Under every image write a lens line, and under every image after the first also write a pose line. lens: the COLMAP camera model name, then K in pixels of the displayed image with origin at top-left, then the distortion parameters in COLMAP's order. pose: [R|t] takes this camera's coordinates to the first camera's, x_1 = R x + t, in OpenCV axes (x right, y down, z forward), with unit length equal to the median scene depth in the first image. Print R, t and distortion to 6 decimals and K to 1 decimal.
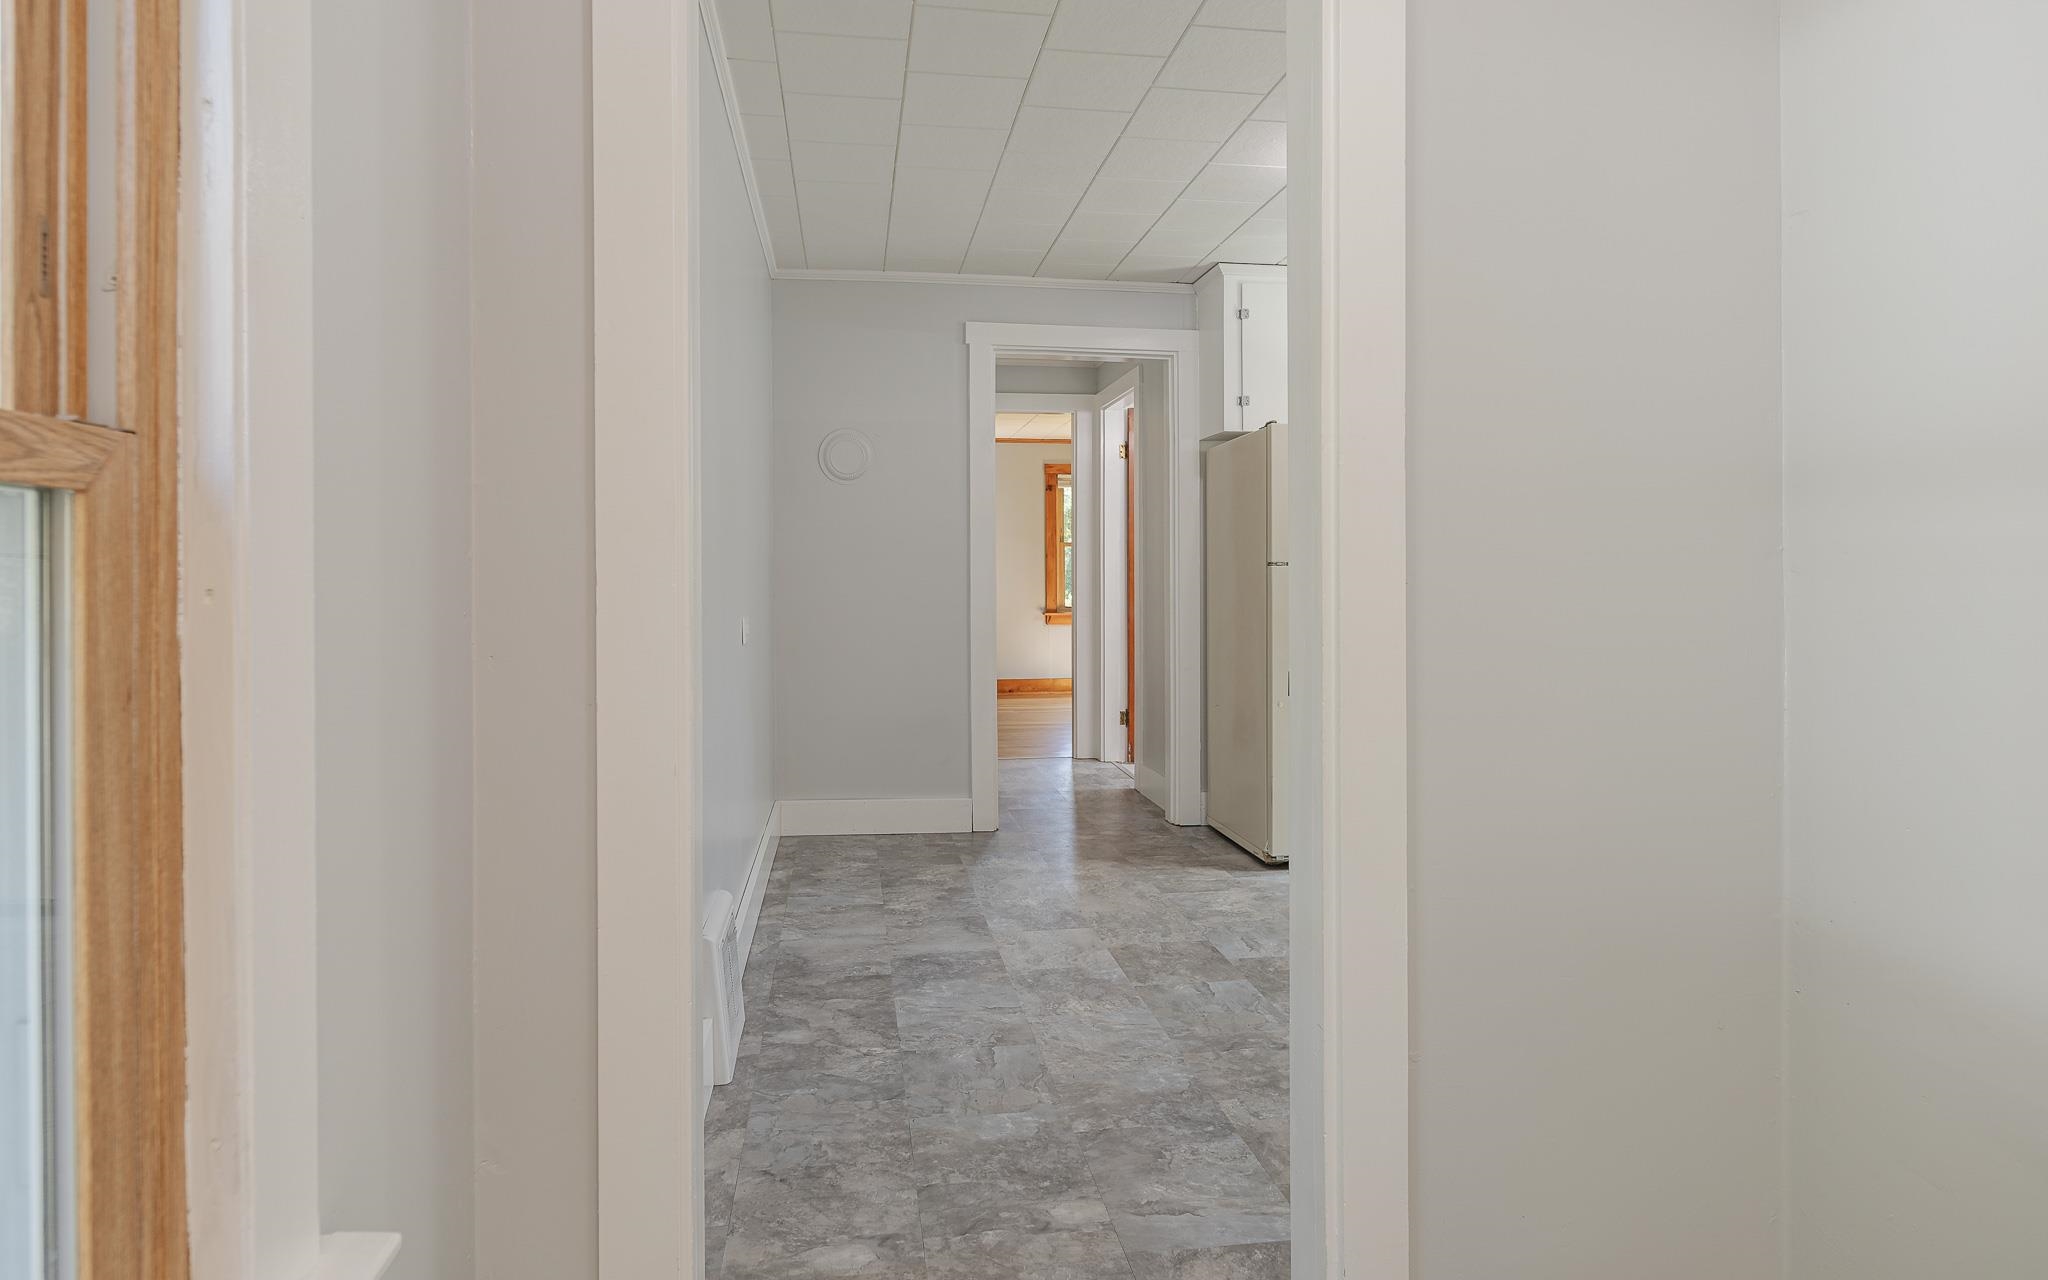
lens RADIAL K [[1087.3, 0, 1021.4], [0, 1087.3, 646.6], [0, 0, 1]] dist [-0.002834, -0.003362]
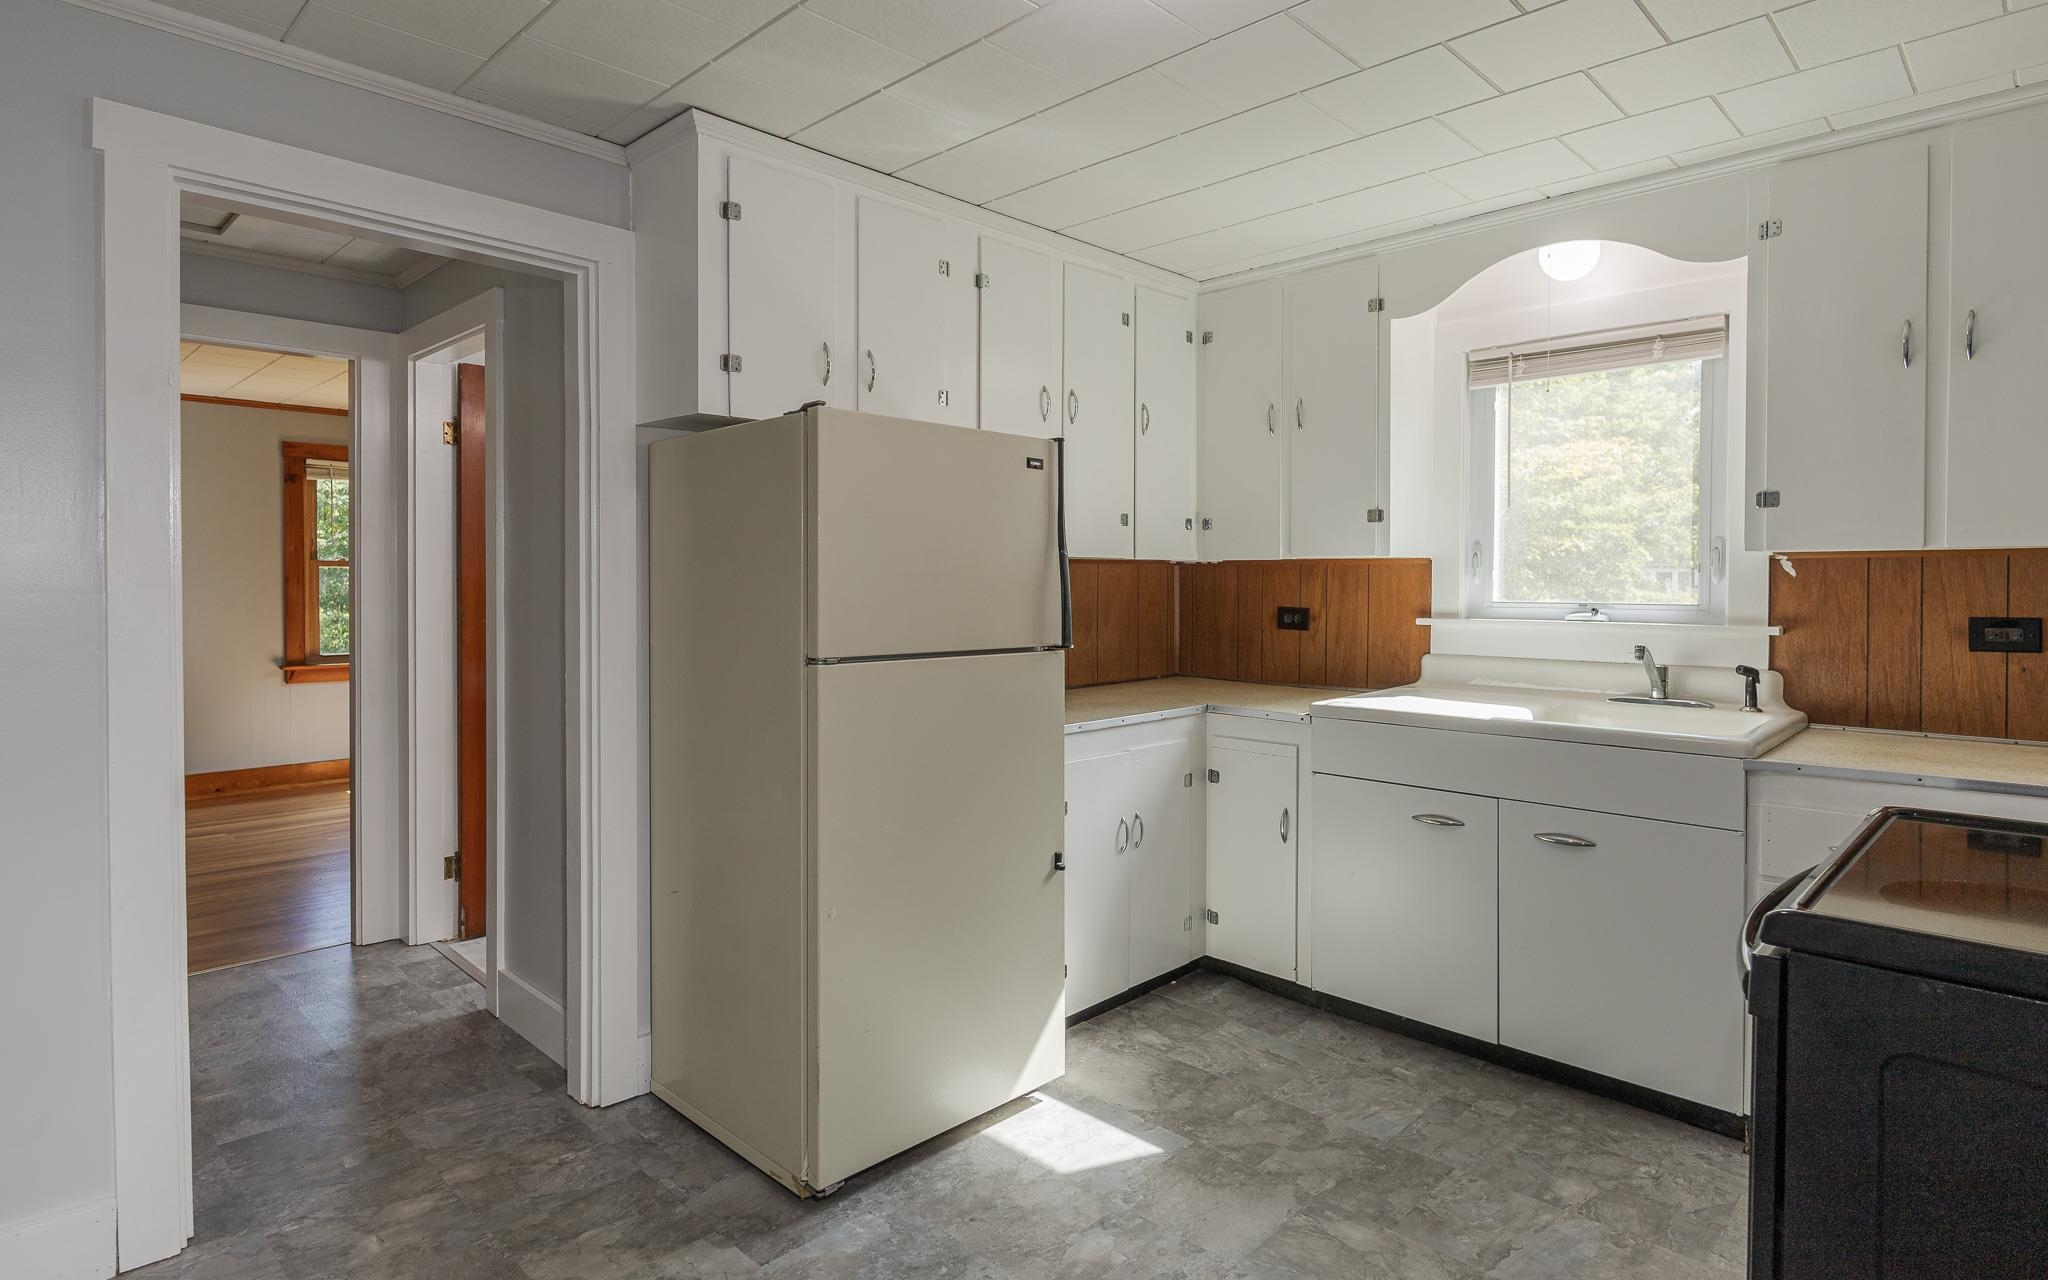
lens RADIAL K [[1087.3, 0, 1021.8], [0, 1087.3, 592.3], [0, 0, 1]] dist [-0.002834, -0.003362]
pose [[0.808803, -0.003213, 0.588071, -0.007248], [0.032749, 0.998679, -0.039586, -0.082434], [-0.587167, 0.051276, 0.807840, 0.476934]]
